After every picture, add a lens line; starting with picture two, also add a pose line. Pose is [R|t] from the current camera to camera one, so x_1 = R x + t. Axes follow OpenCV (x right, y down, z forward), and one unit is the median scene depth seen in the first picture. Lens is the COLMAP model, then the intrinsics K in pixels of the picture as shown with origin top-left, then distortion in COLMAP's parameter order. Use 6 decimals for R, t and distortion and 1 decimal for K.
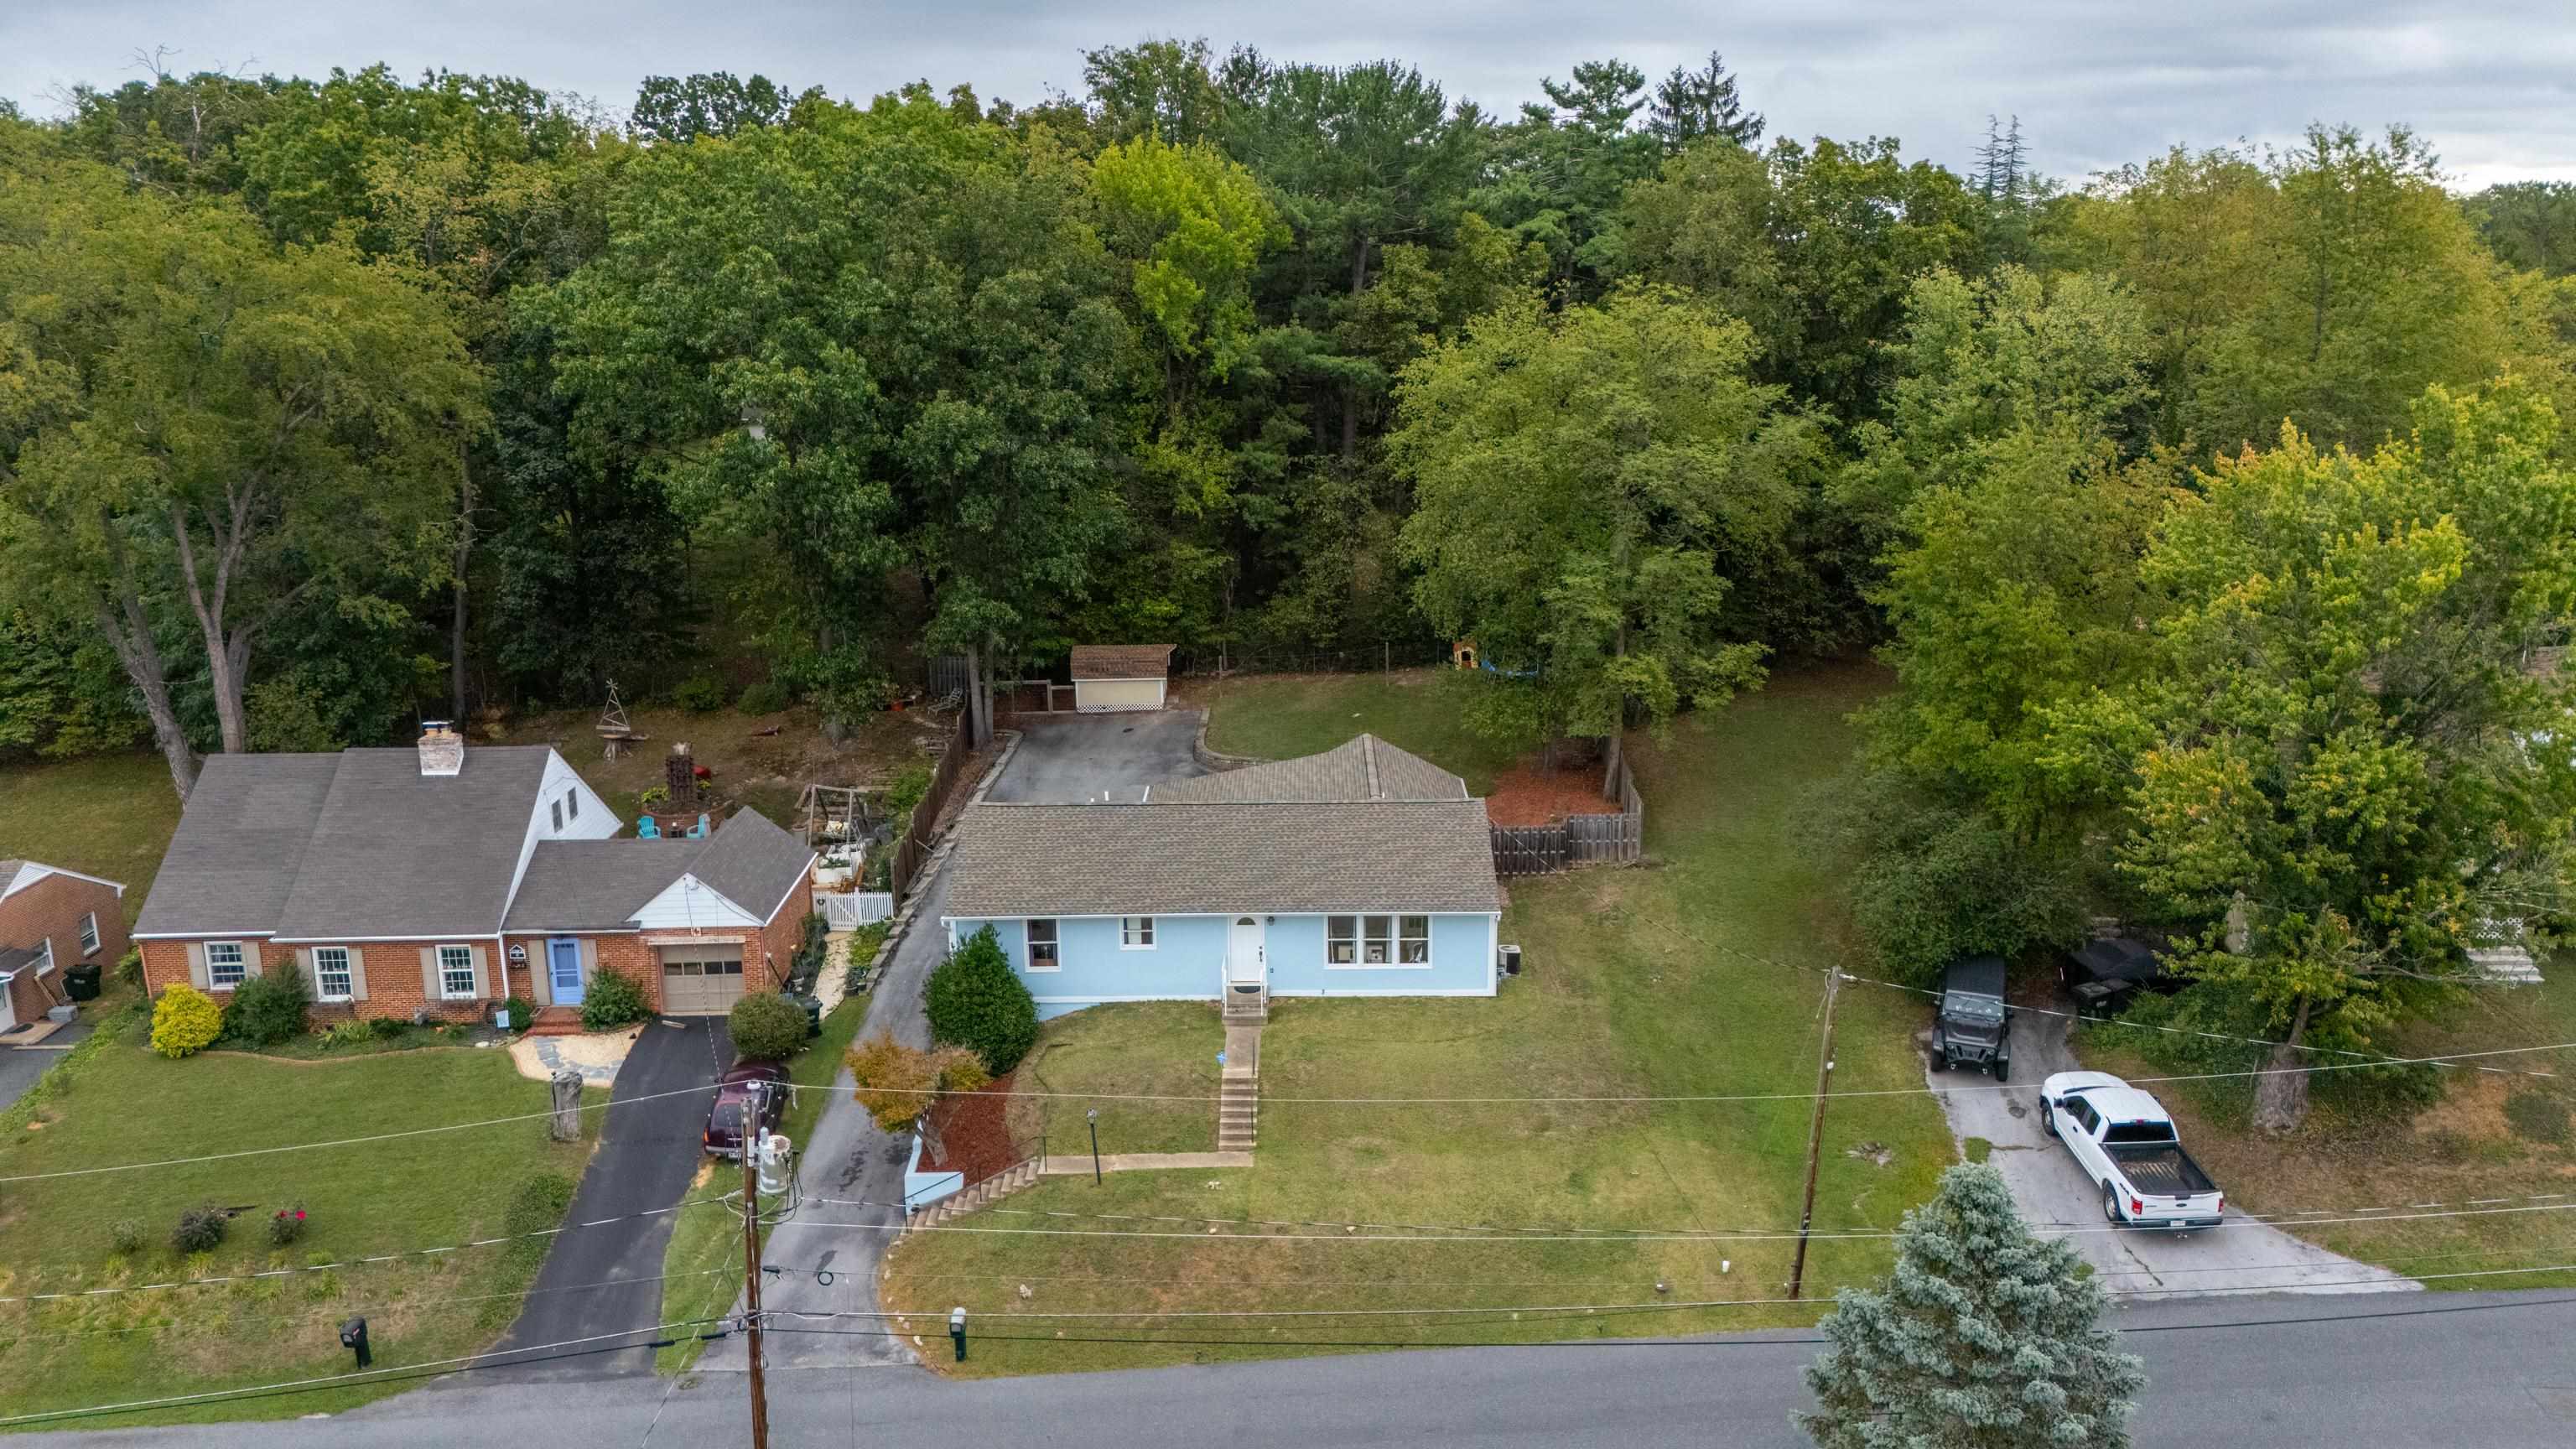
lens RADIAL K [[1887.2, 0, 1288.4], [0, 1887.2, 736.2], [0, 0, 1]] dist [0.085922, -0.089713]
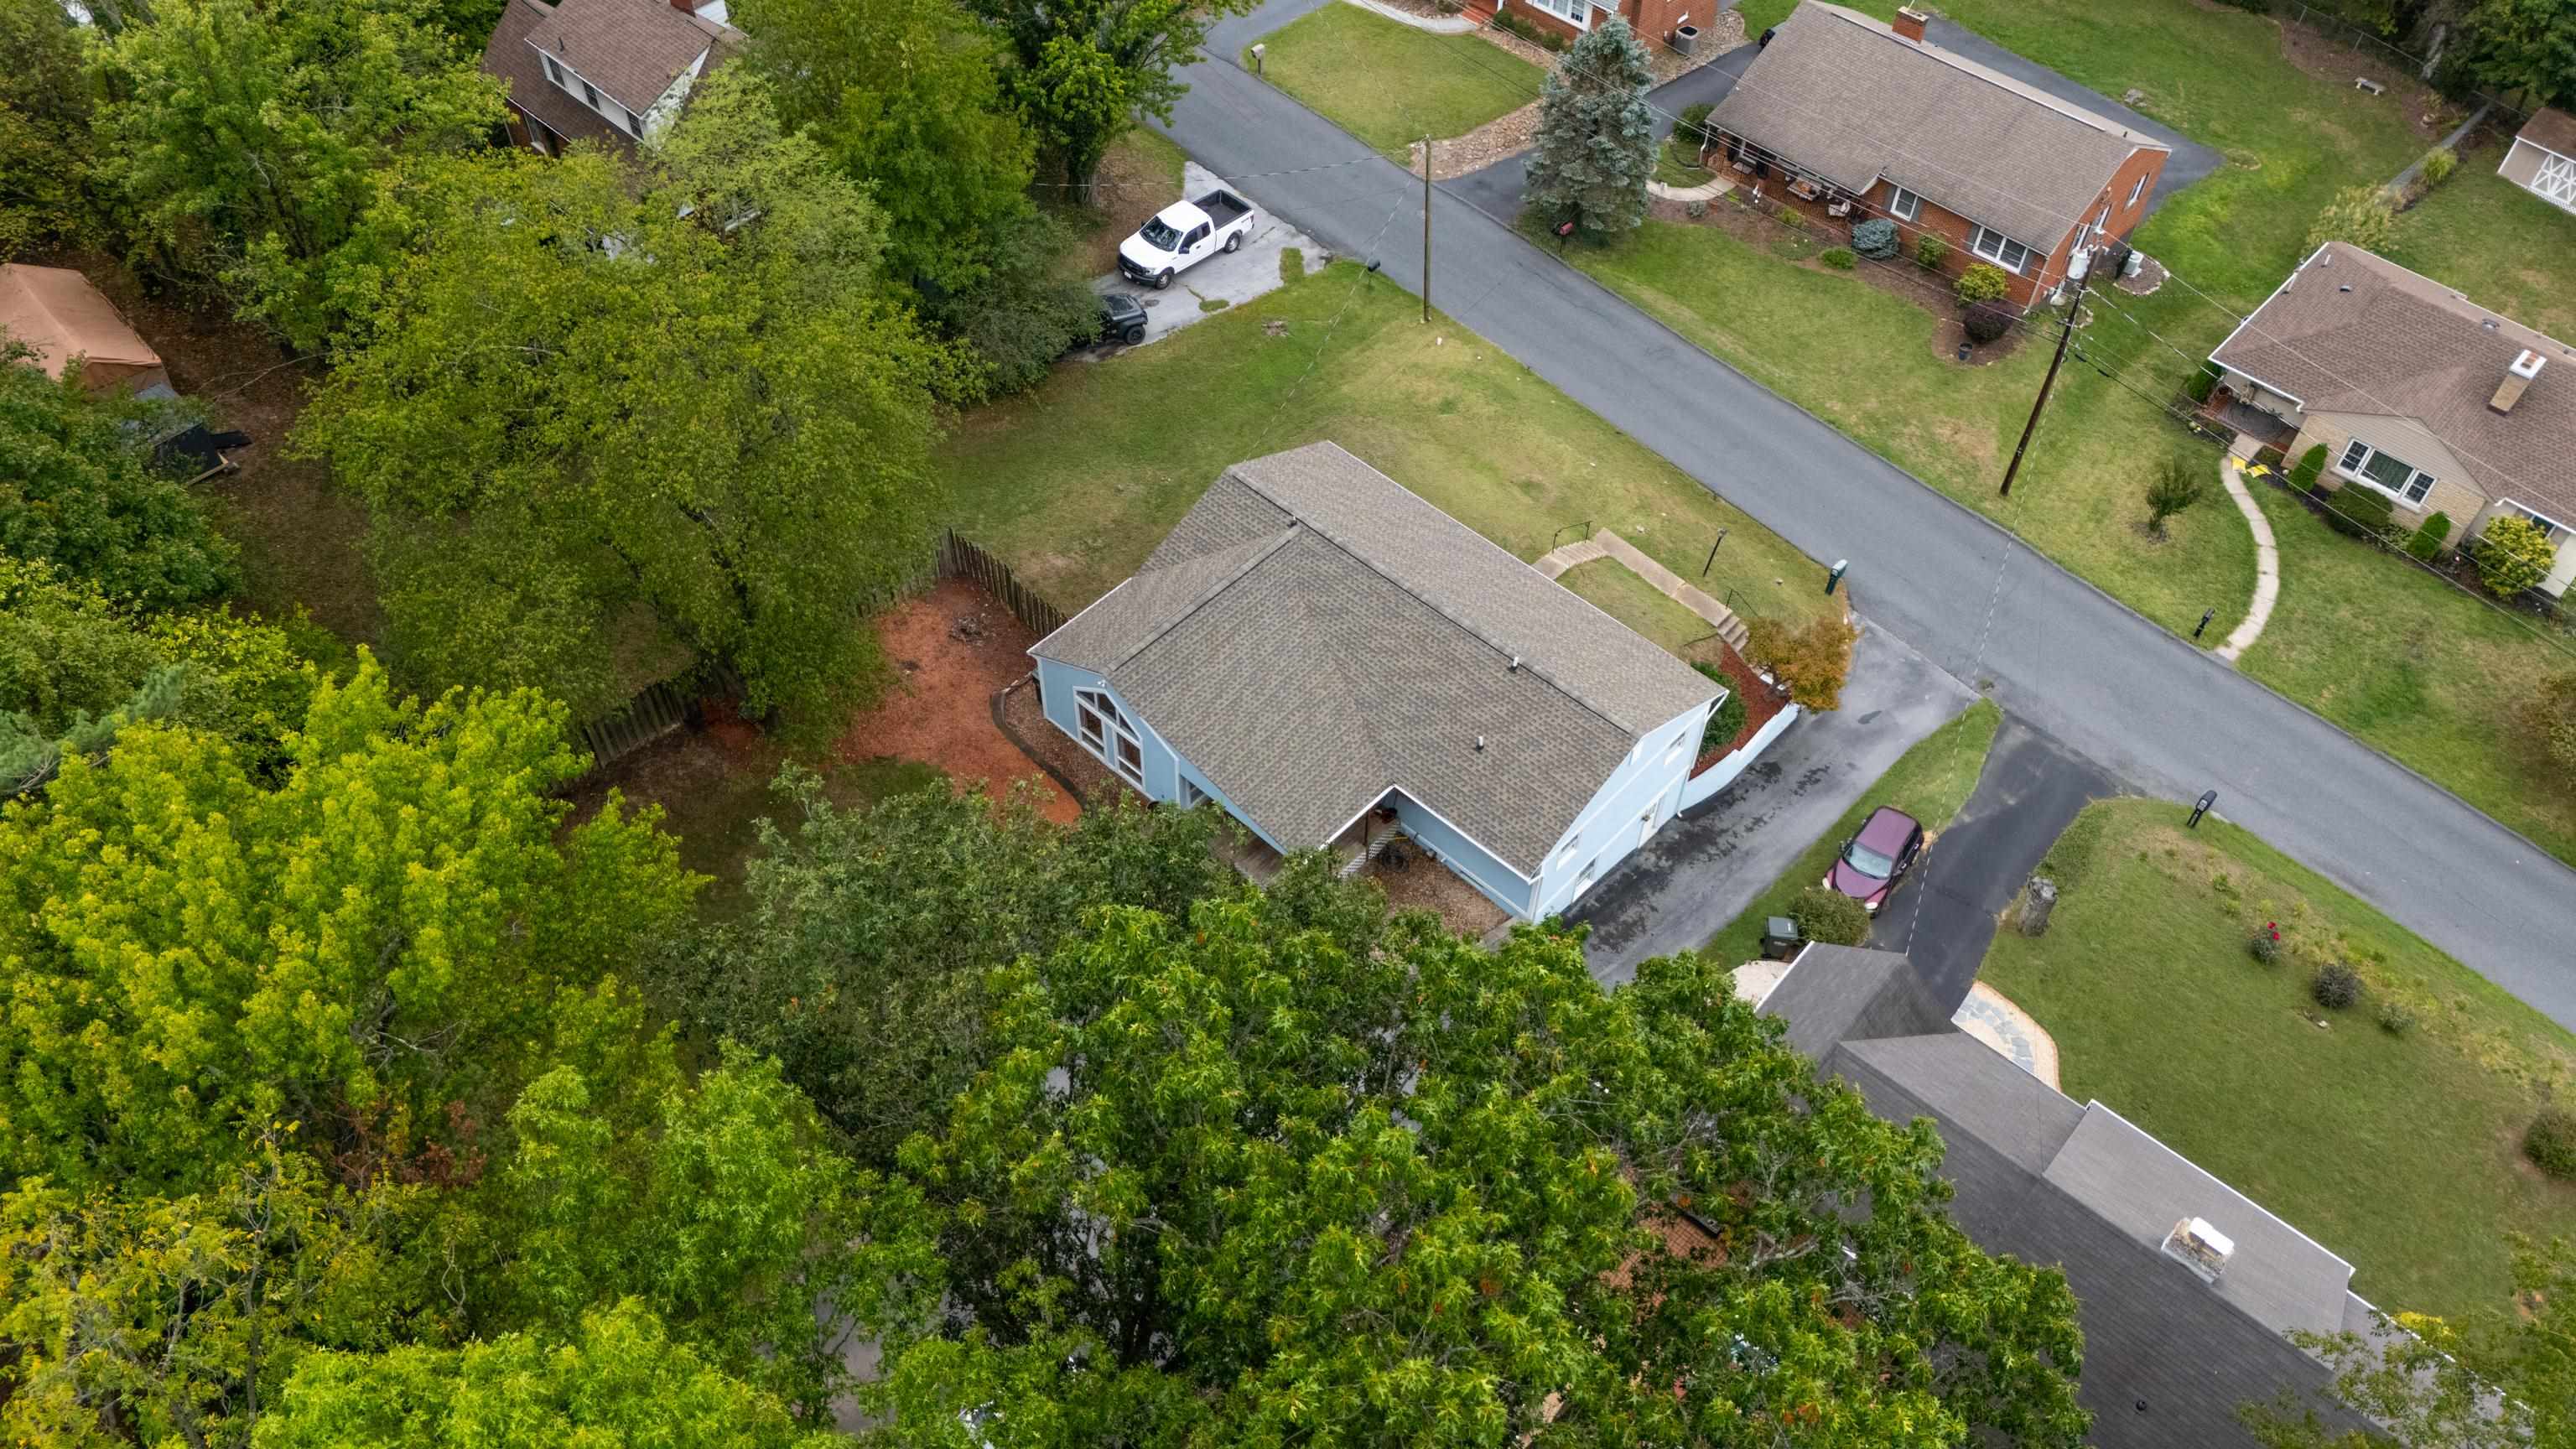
lens RADIAL K [[1887.2, 0, 1288.4], [0, 1887.2, 725.8], [0, 0, 1]] dist [0.085922, -0.089713]
pose [[-0.738301, -0.519807, 0.429783, -0.425095], [0.156856, 0.487415, 0.858966, -0.759761], [-0.655979, 0.701589, -0.278324, 1.346174]]
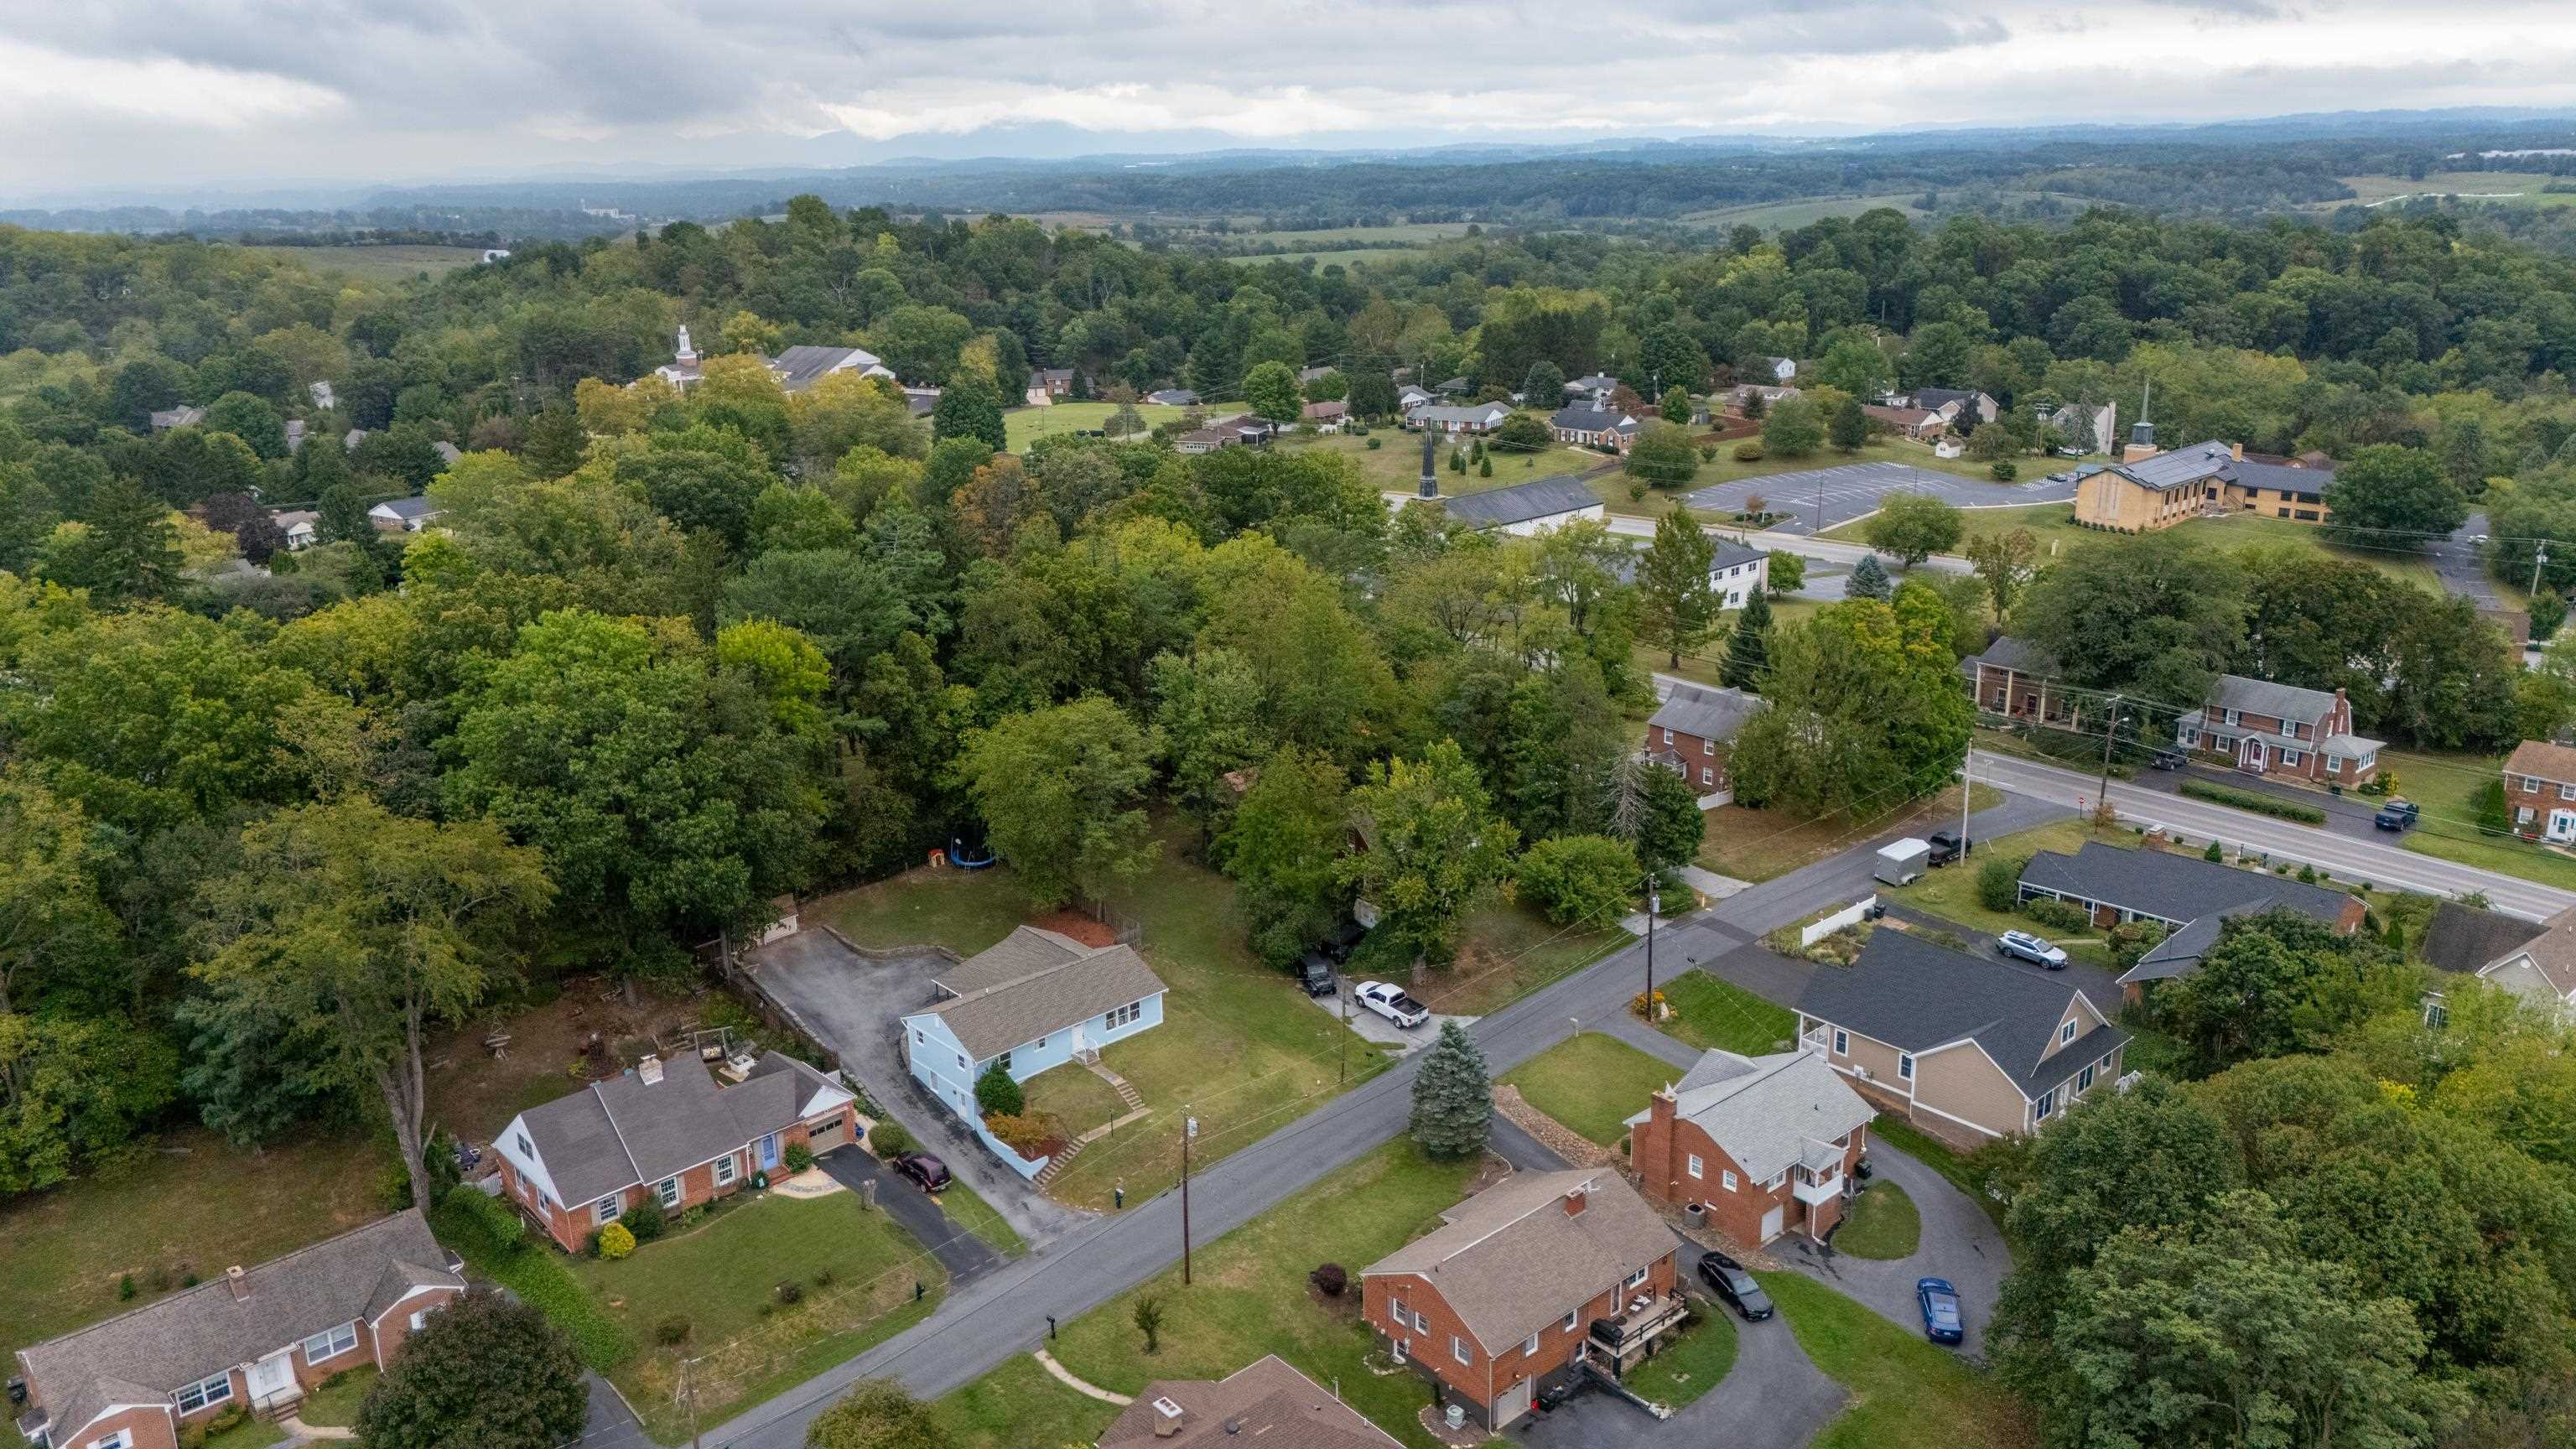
lens RADIAL K [[1887.2, 0, 1291.1], [0, 1887.2, 723.6], [0, 0, 1]] dist [0.085922, -0.089713]
pose [[0.742167, -0.202481, 0.638897, -1.186002], [0.181597, 0.978365, 0.099116, -0.429573], [-0.645144, 0.042461, 0.762880, -0.940319]]
